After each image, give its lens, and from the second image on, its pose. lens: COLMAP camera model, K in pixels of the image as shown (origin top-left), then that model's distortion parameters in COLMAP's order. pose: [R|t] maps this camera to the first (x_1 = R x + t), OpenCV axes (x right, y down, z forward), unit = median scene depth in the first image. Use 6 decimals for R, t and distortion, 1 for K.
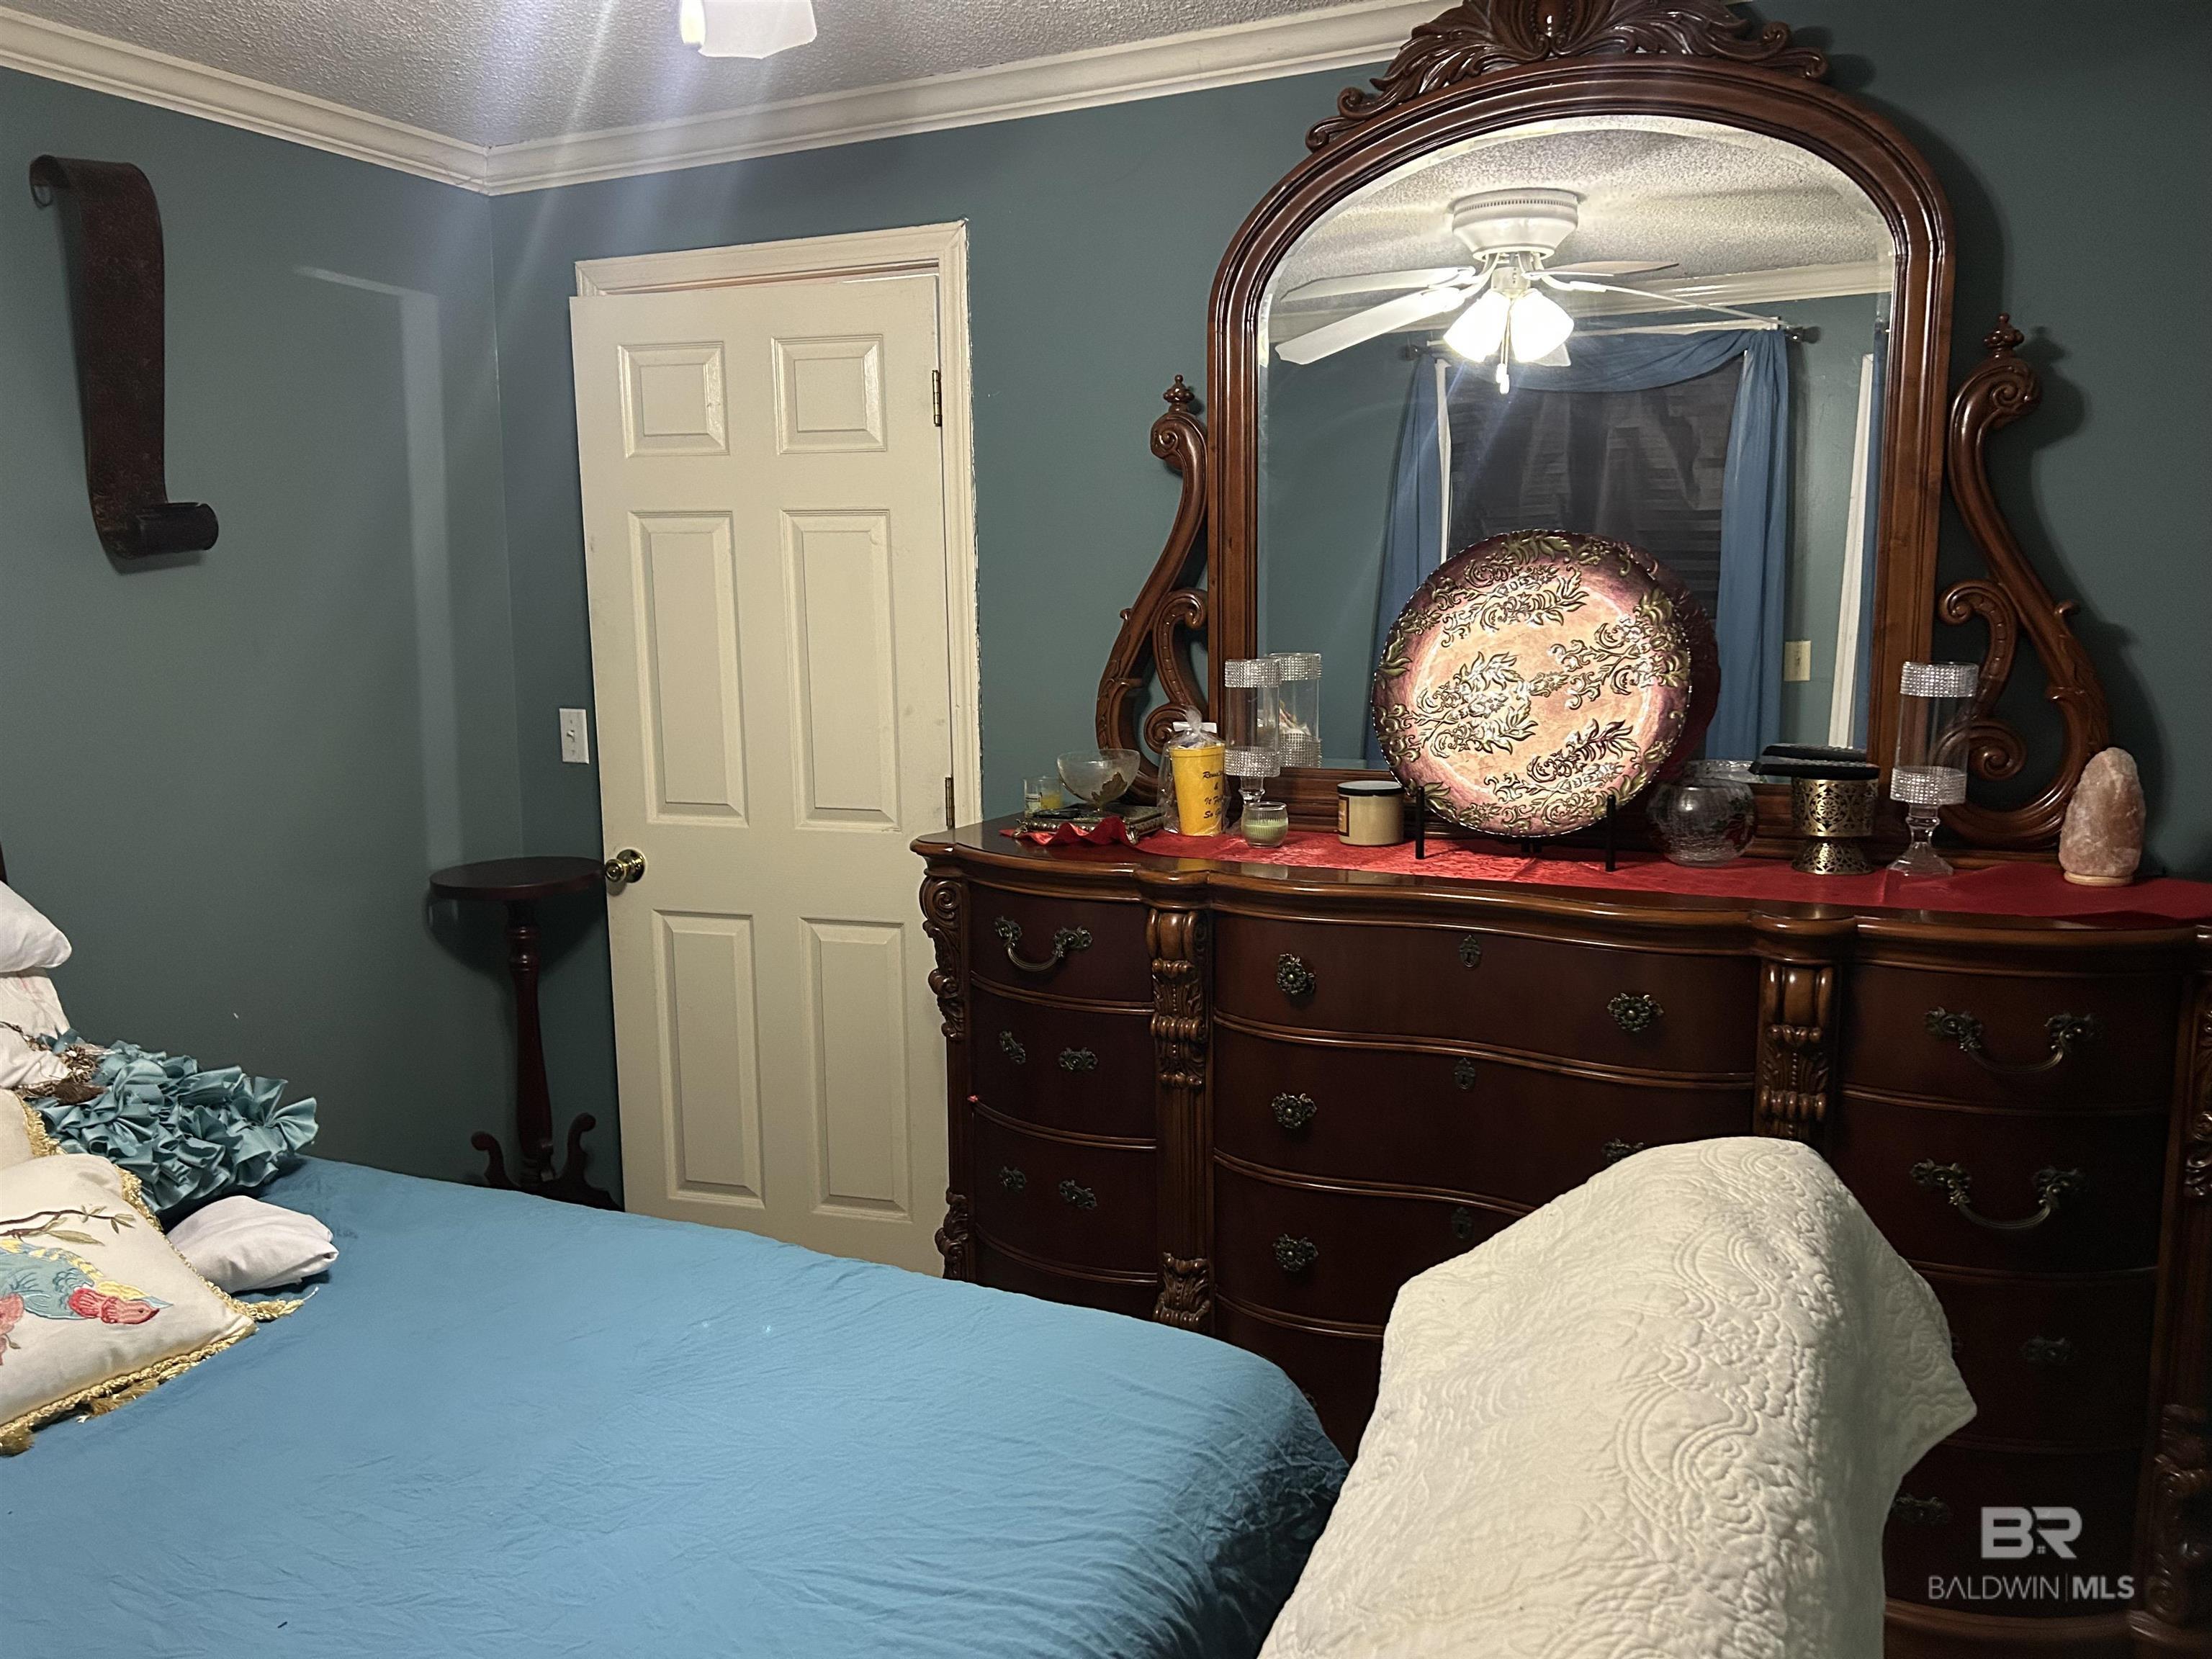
lens RADIAL K [[1655.0, 0, 1106.0], [0, 1655.0, 829.5], [0, 0, 1]] dist [0.069471, -0.072750]
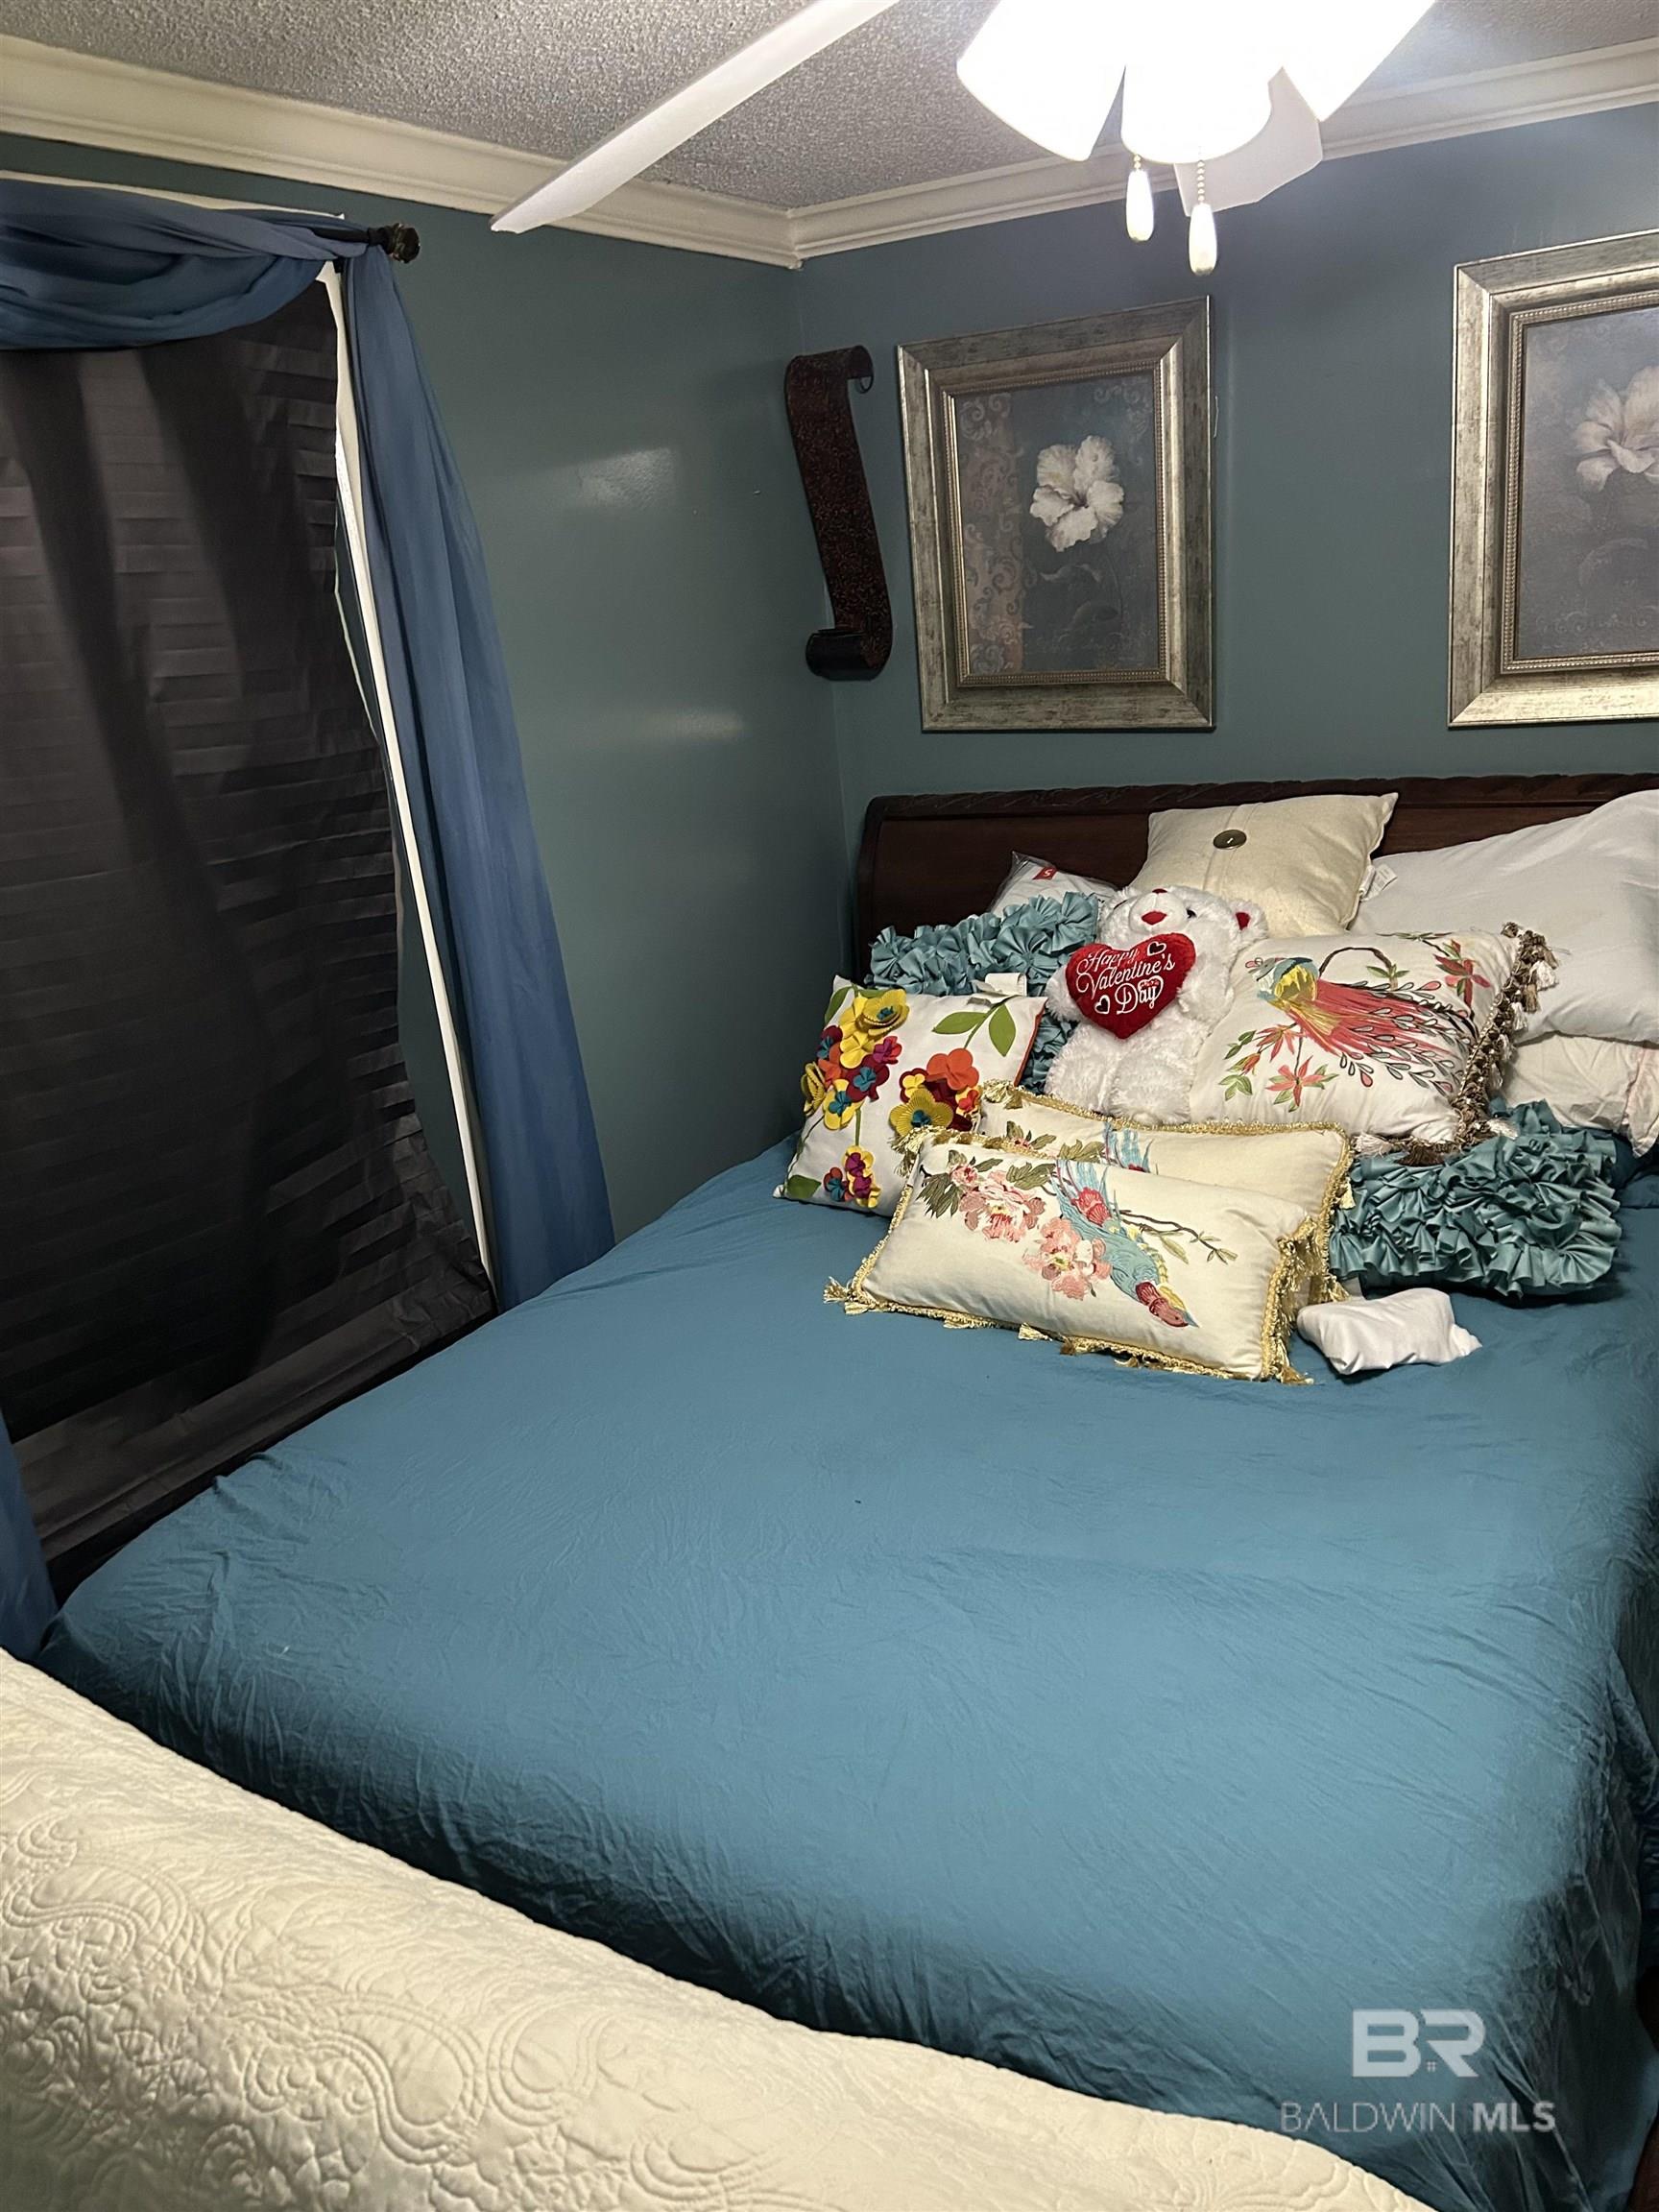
lens RADIAL K [[1655.0, 0, 829.5], [0, 1655.0, 1106.0], [0, 0, 1]] dist [0.069471, -0.072750]
pose [[-0.094832, 0.323284, -0.941538, 0.707043], [-0.058960, 0.942316, 0.329490, -0.321776], [0.993746, 0.086759, -0.070301, 0.860398]]
